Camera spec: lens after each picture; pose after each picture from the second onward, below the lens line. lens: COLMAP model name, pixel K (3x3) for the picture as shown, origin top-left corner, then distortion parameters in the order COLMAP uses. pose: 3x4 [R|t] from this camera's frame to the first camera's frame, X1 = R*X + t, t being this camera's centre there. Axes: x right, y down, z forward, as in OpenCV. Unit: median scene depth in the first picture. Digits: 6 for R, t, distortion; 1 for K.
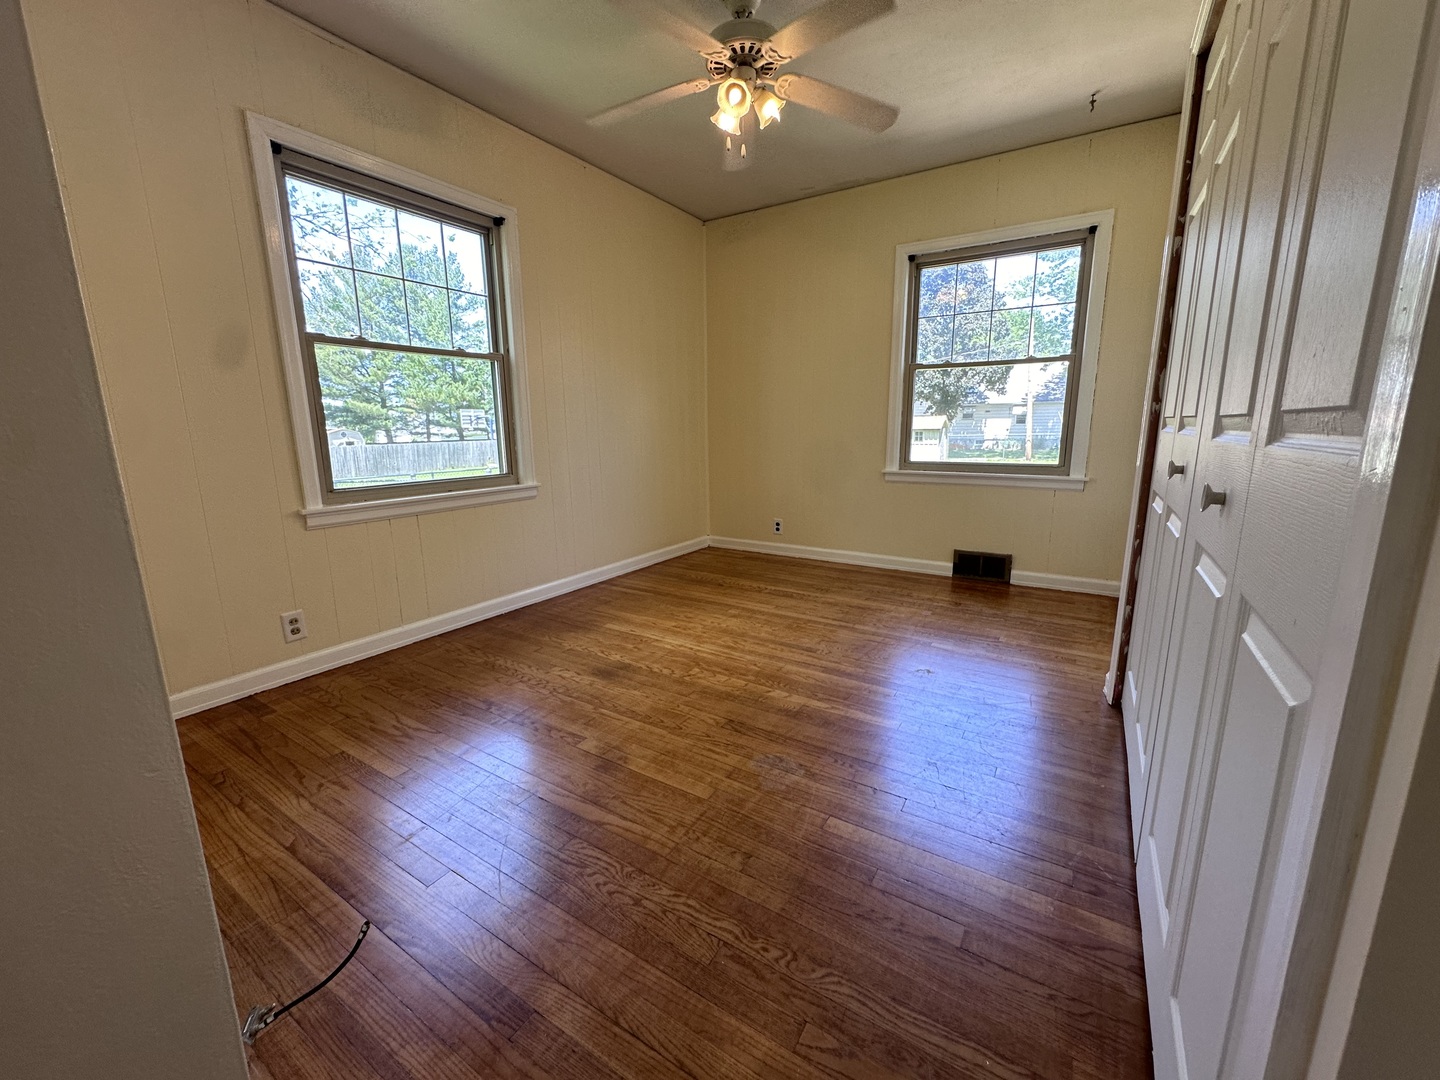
lens RADIAL K [[576.5, 0, 719.5], [0, 576.5, 543.0], [0, 0, 1]] dist [-0.004120, 0.000663]
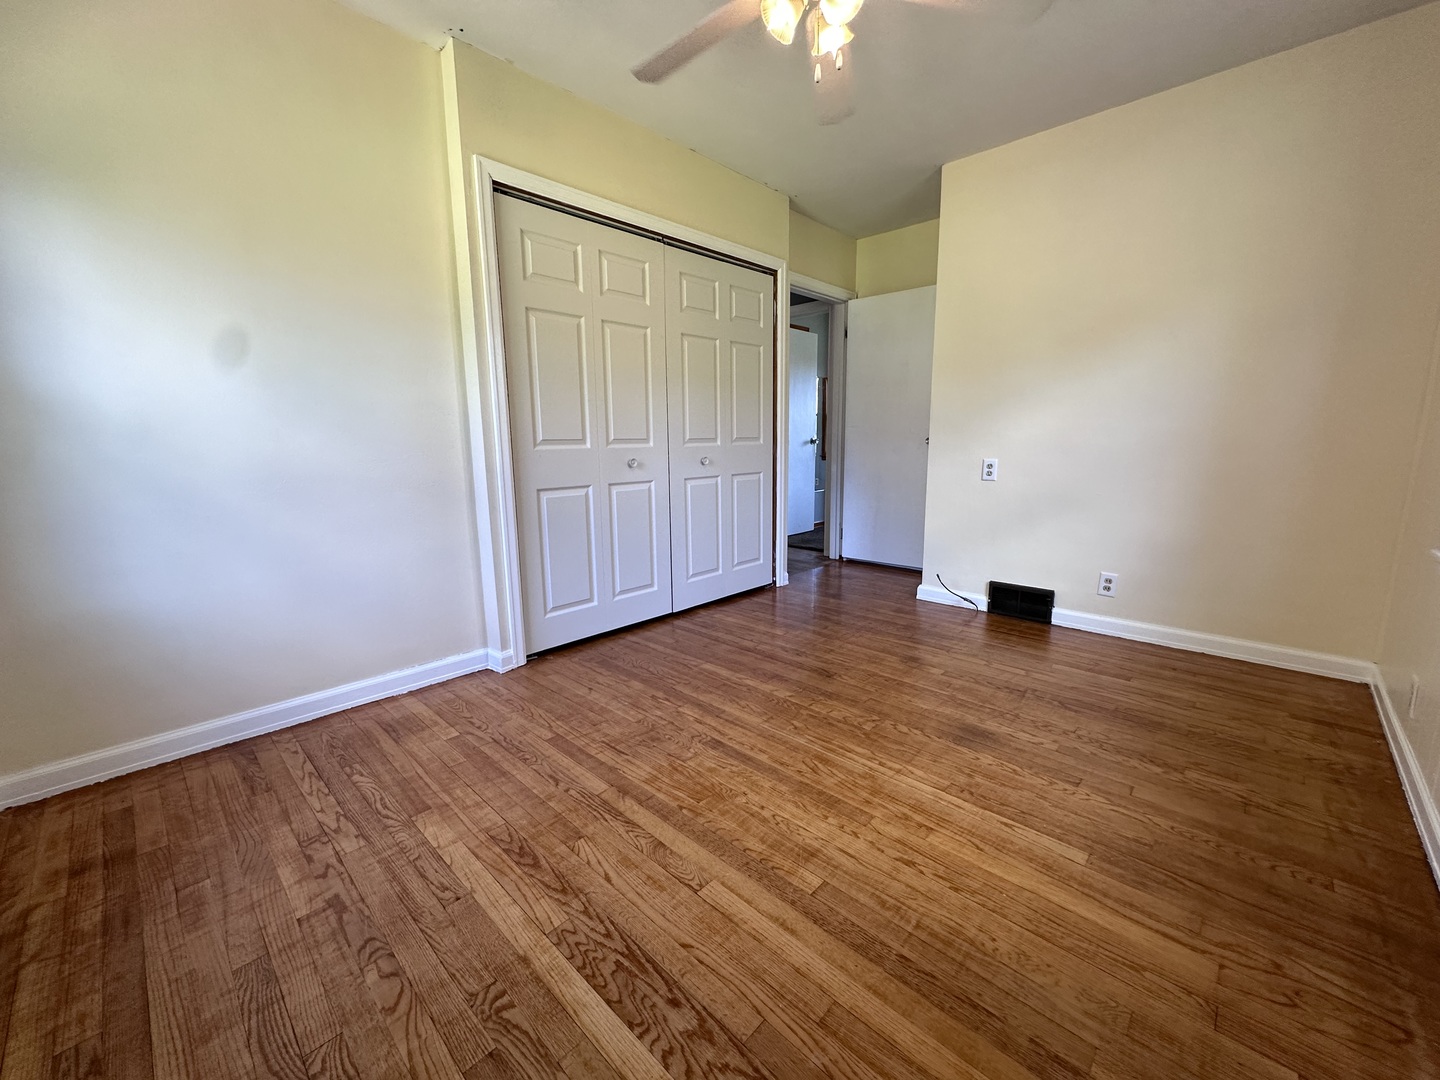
lens RADIAL K [[576.5, 0, 720.8], [0, 576.5, 536.6], [0, 0, 1]] dist [-0.004120, 0.000663]
pose [[-0.981581, -0.013881, 0.190543, 0.012155], [0.057042, 0.930569, 0.361645, -0.328731], [-0.182333, 0.365852, -0.912637, 1.558649]]
